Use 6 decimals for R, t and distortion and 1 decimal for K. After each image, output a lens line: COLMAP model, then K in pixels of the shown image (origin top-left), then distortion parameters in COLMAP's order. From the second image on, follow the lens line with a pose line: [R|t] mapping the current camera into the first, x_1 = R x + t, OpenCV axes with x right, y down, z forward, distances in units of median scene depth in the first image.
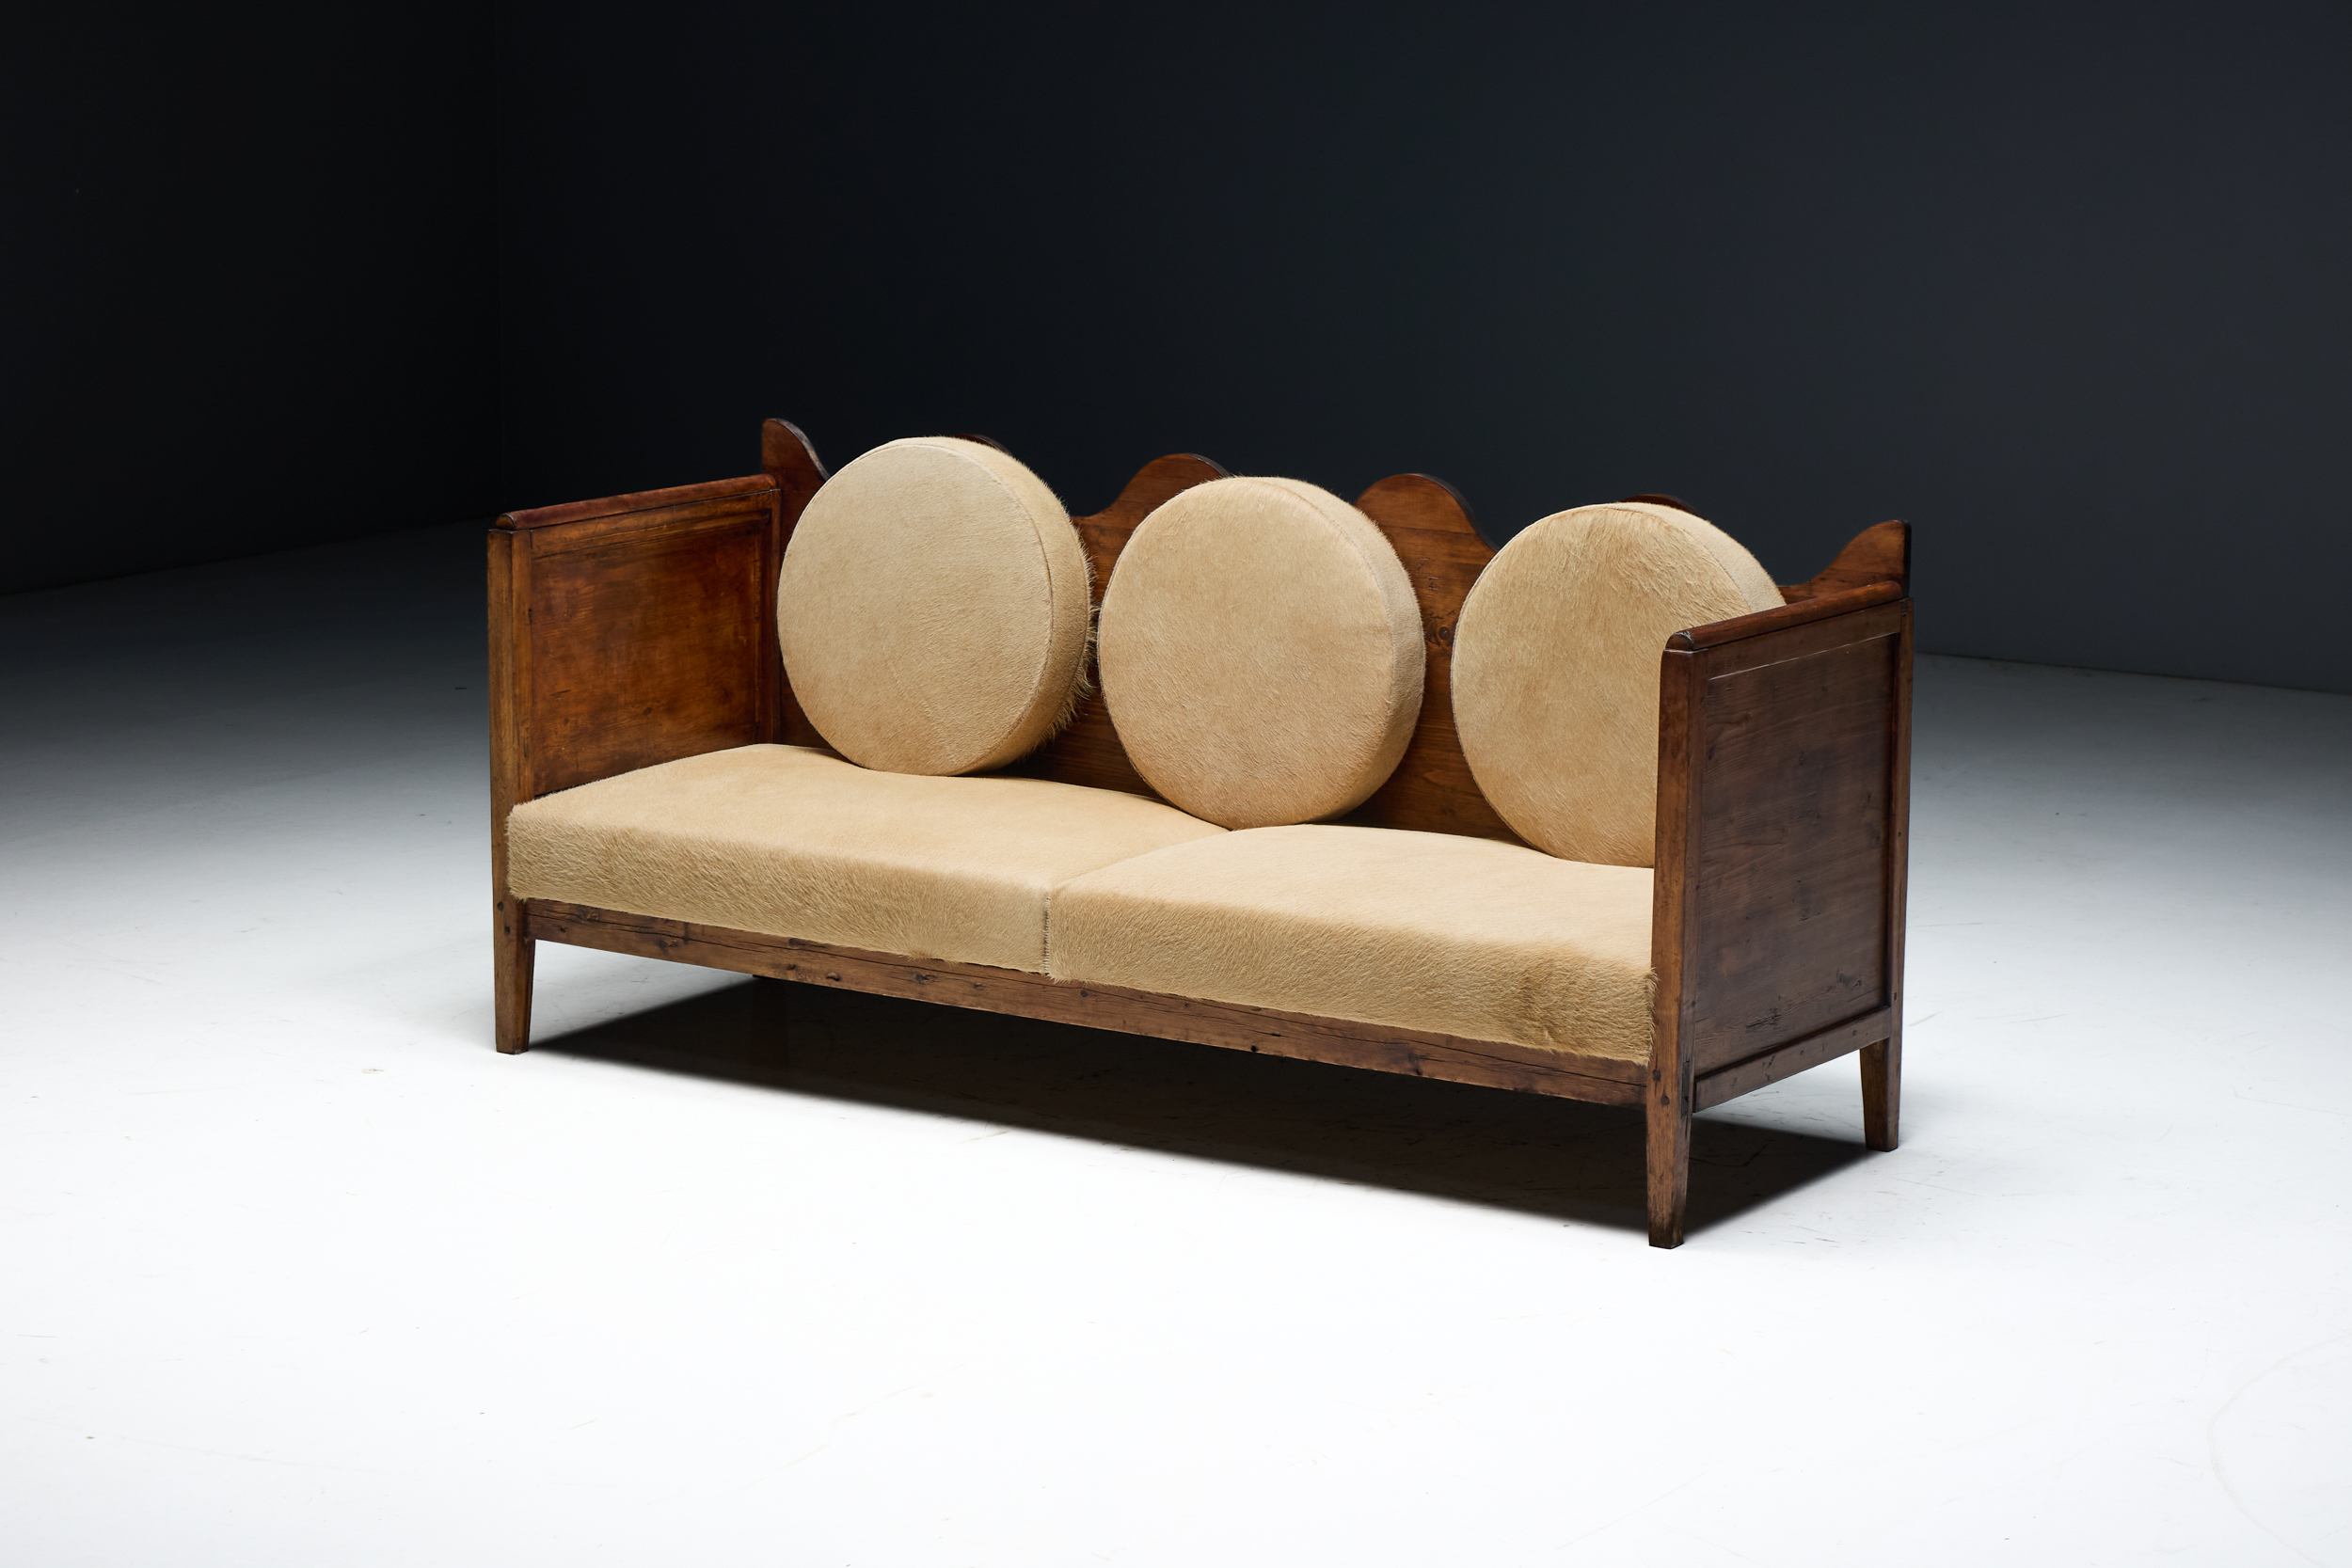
lens RADIAL K [[5132.9, 0, 1153.8], [0, 5132.9, 779.2], [0, 0, 1]] dist [0.141344, 0.000000]
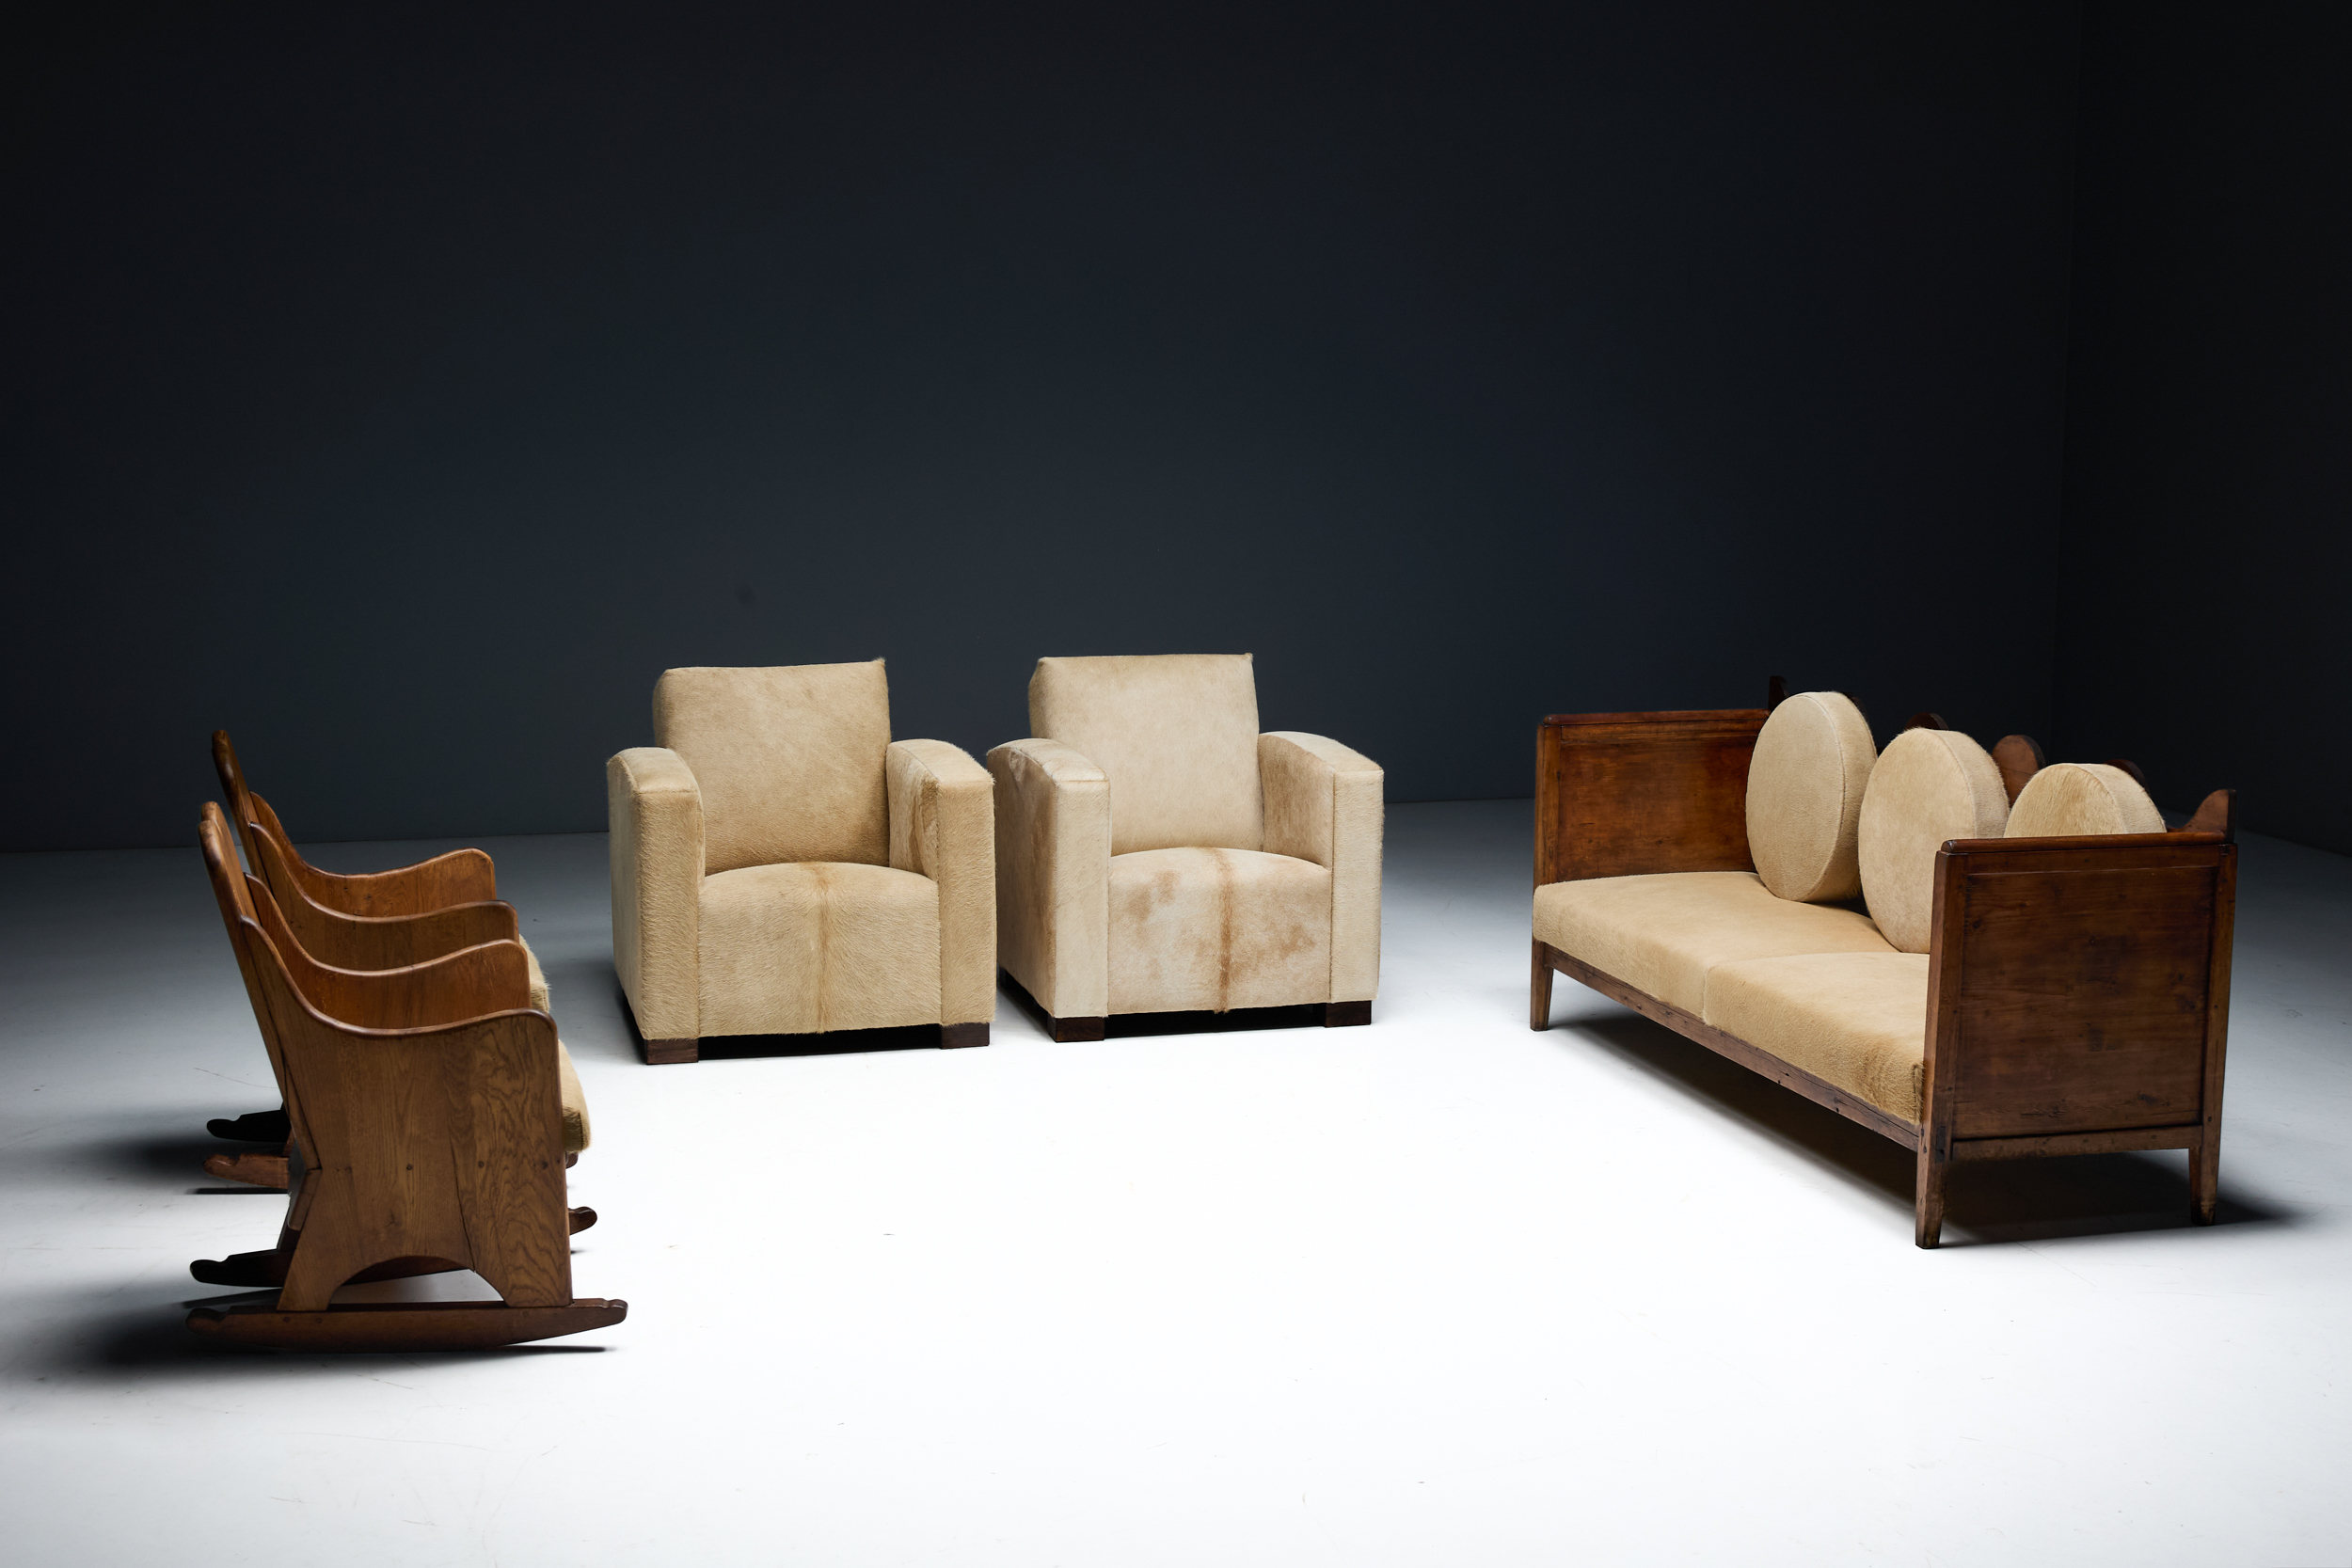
lens RADIAL K [[2973.7, 0, 1179.8], [0, 2973.7, 768.7], [0, 0, 1]] dist [-0.015135, 0.000000]
pose [[0.764611, 0.092729, -0.637786, 0.423105], [-0.120163, 0.992754, 0.000281, -0.019834], [0.633191, 0.076423, 0.770213, 0.163070]]
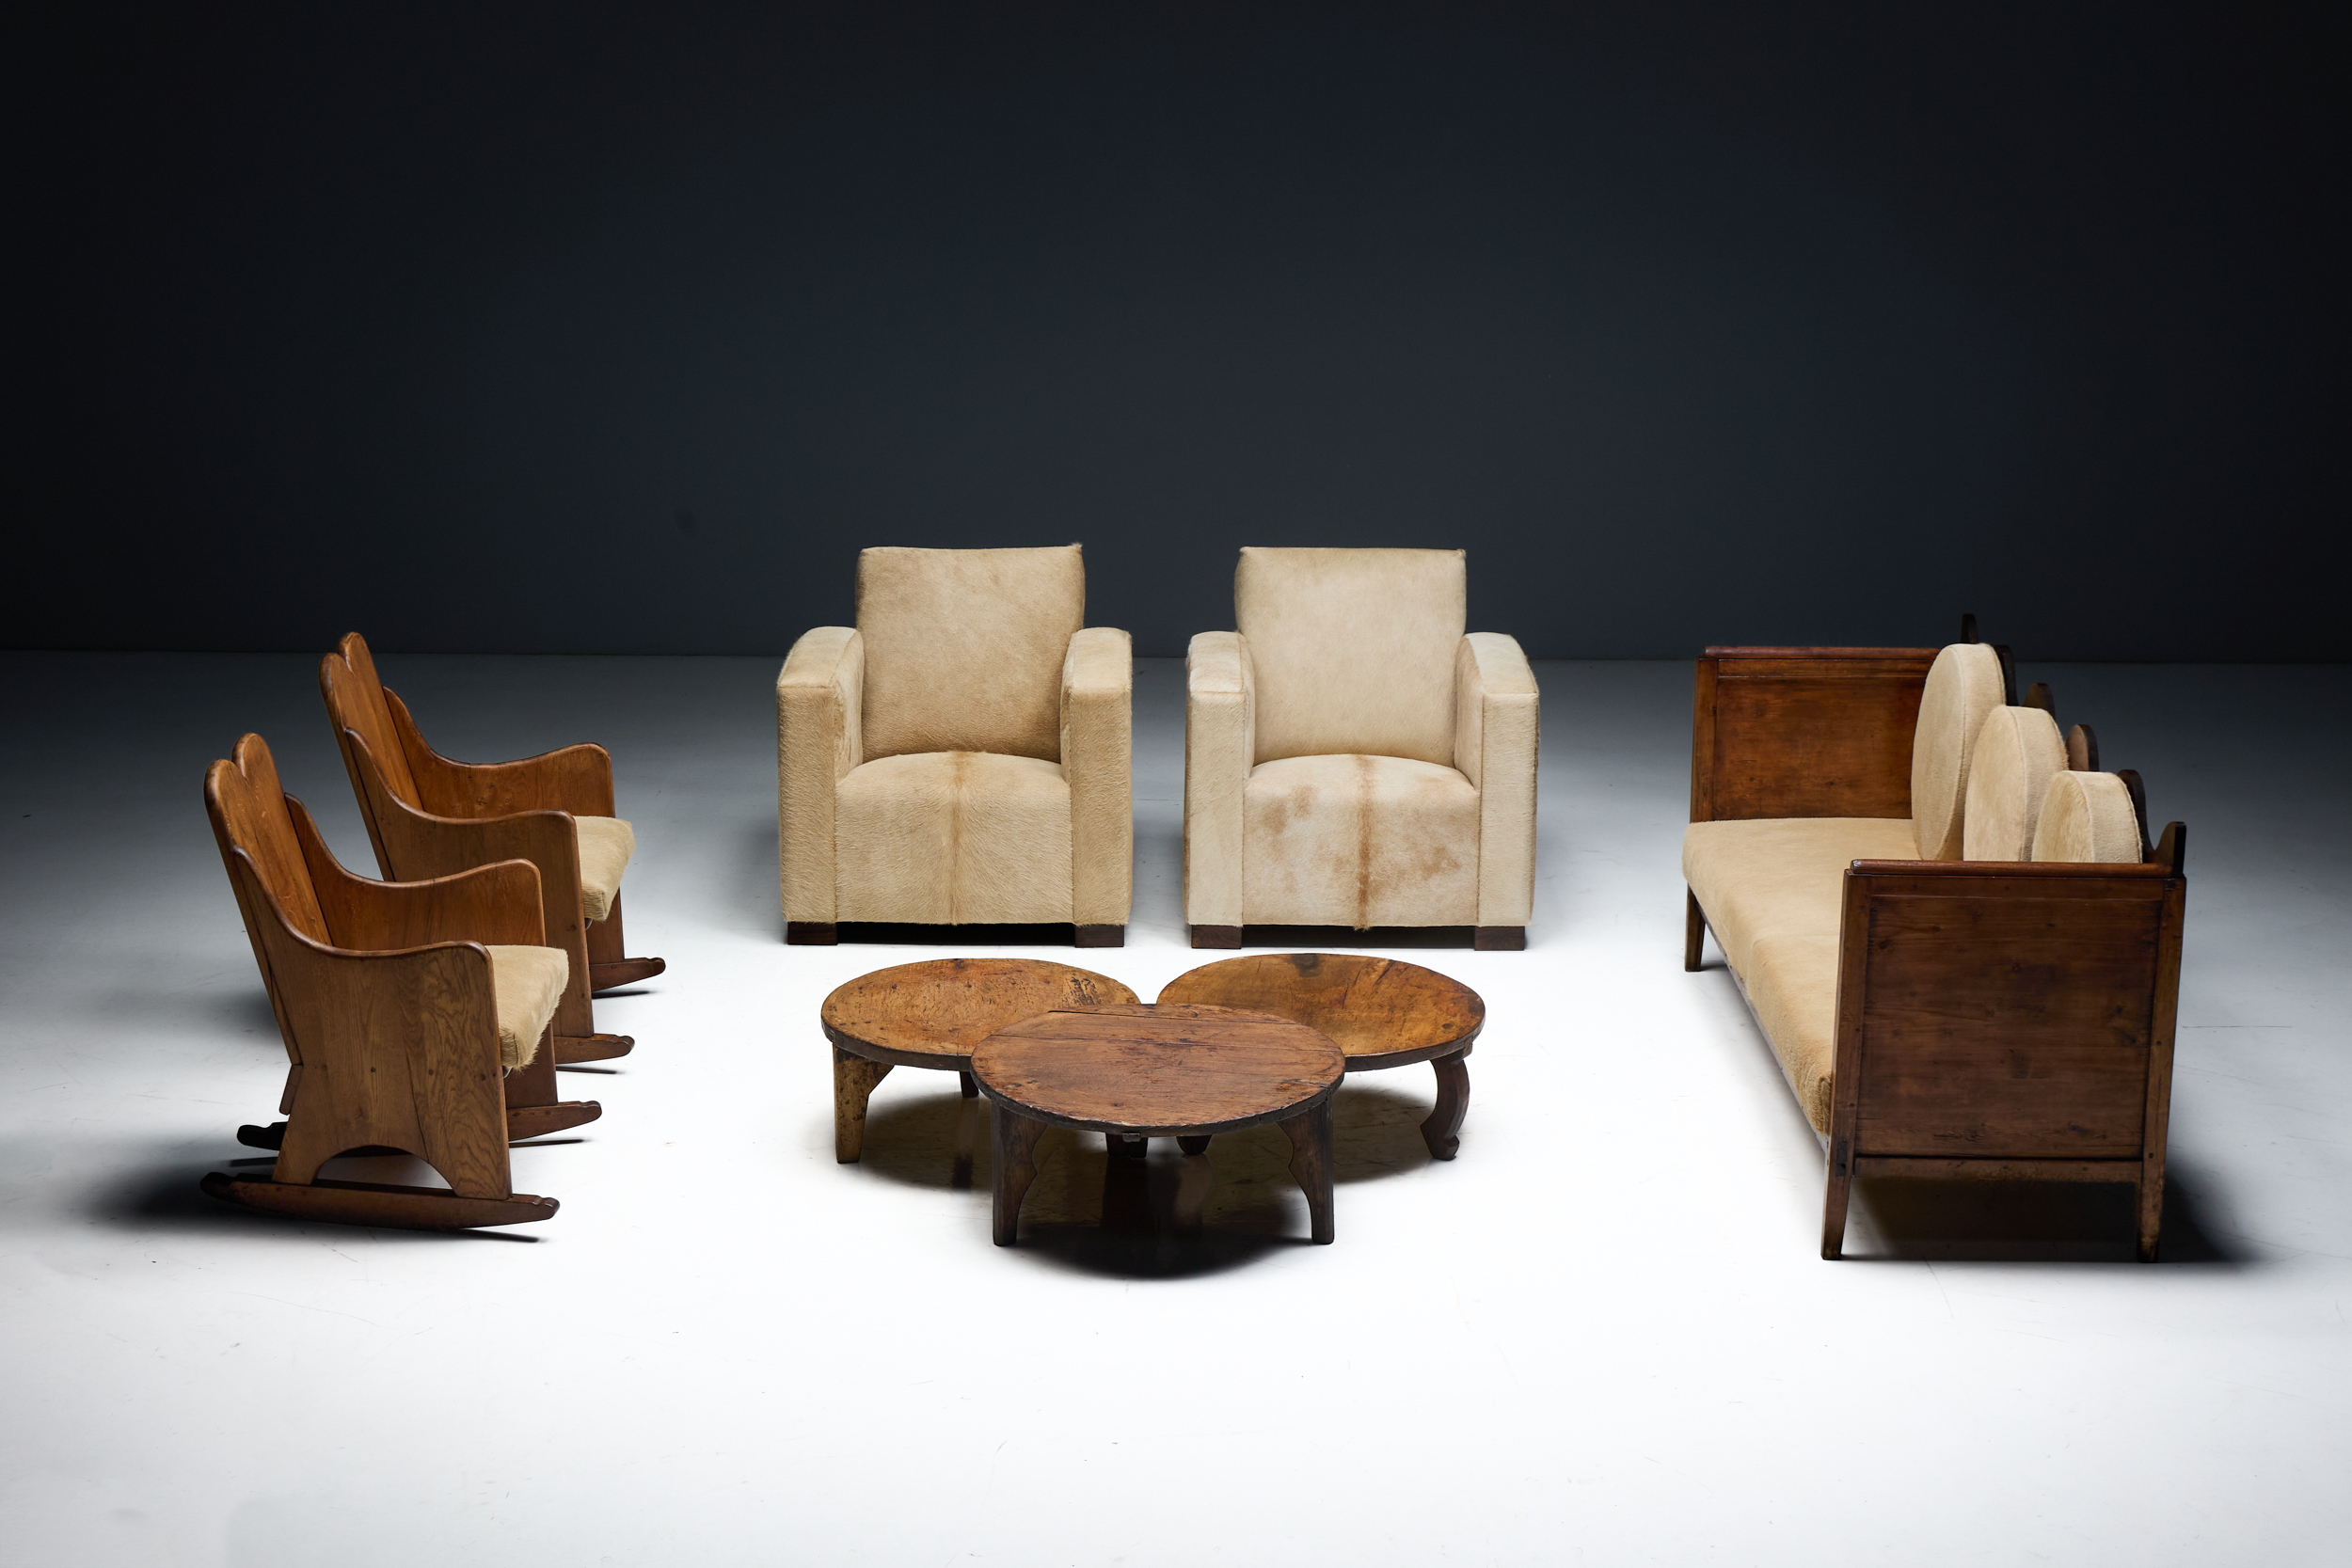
lens RADIAL K [[3618.1, 0, 1143.7], [0, 3618.1, 710.4], [0, 0, 1]] dist [-0.024355, 0.000000]
pose [[0.554253, 0.182792, -0.812029, 0.730173], [-0.151665, 0.981434, 0.117407, -0.143033], [0.818414, 0.058084, 0.571686, 0.198902]]
